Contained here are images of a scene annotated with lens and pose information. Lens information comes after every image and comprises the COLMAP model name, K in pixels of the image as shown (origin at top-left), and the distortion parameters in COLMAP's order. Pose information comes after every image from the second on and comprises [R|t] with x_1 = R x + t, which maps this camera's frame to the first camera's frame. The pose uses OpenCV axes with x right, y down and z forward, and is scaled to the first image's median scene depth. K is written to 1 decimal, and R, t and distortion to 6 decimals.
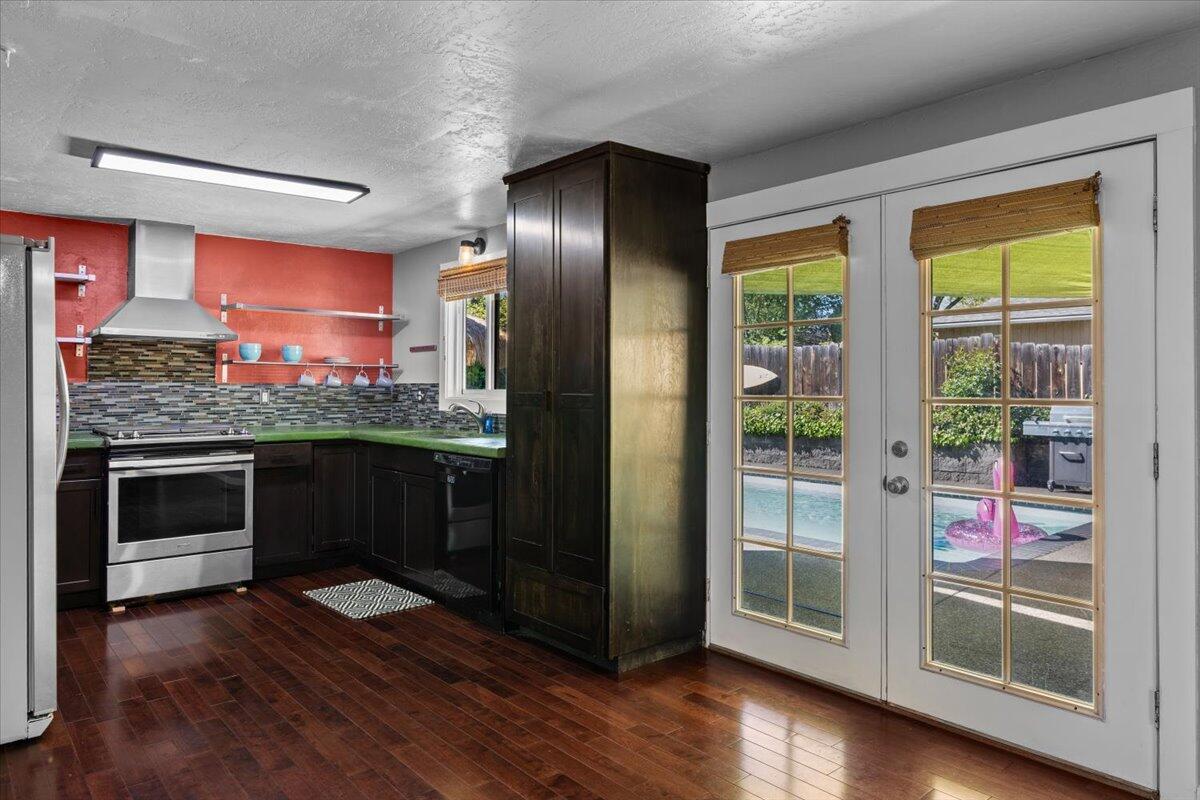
lens RADIAL K [[796.4, 0, 608.3], [0, 796.4, 381.2], [0, 0, 1]] dist [0.002343, 0.000448]
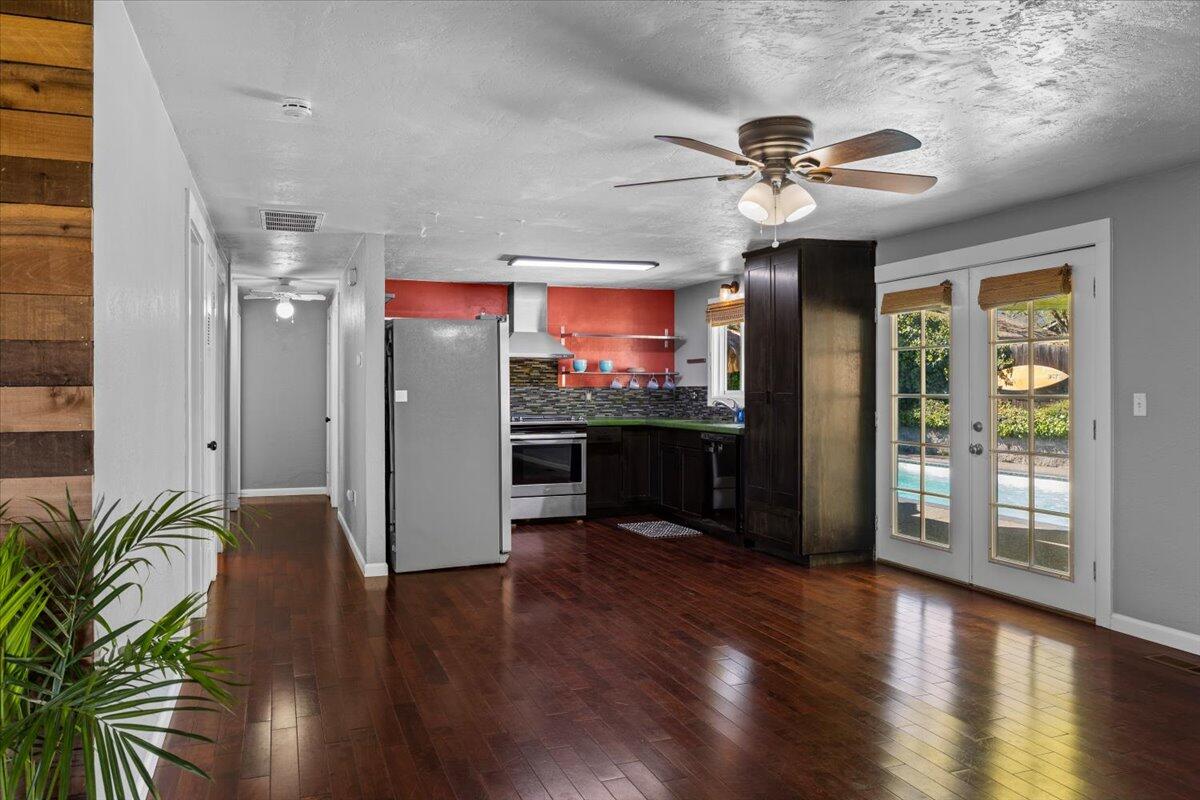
lens RADIAL K [[873.7, 0, 597.9], [0, 873.7, 385.0], [0, 0, 1]] dist [0.001547, 0.000108]
pose [[0.937414, -0.004739, -0.348185, 0.147873], [0.005730, 0.999982, 0.001817, -0.004051], [0.348170, -0.003699, 0.937424, -0.523007]]
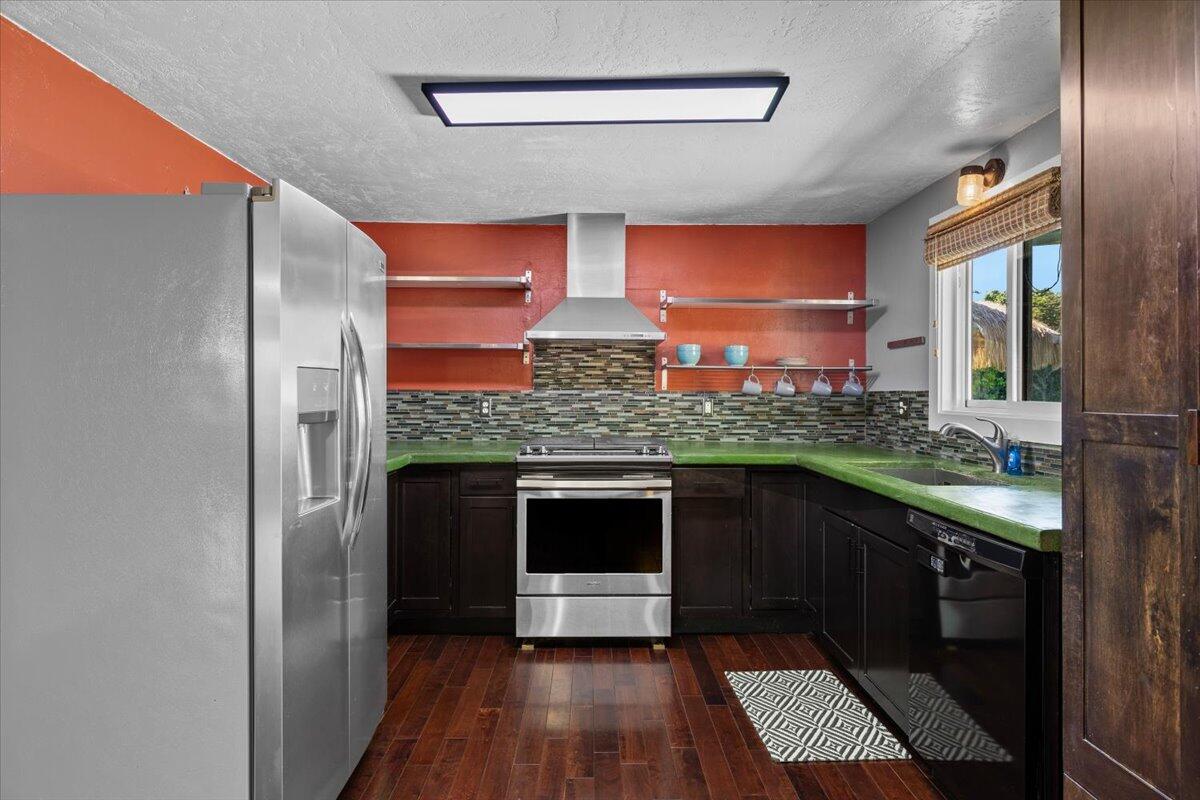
lens RADIAL K [[691.5, 0, 584.6], [0, 691.5, 383.8], [0, 0, 1]] dist [-0.002976, -0.001339]
pose [[0.765864, -0.007787, -0.642955, -0.061657], [0.002525, 0.999955, -0.009103, 0.001244], [0.642998, 0.005348, 0.765850, 0.386610]]
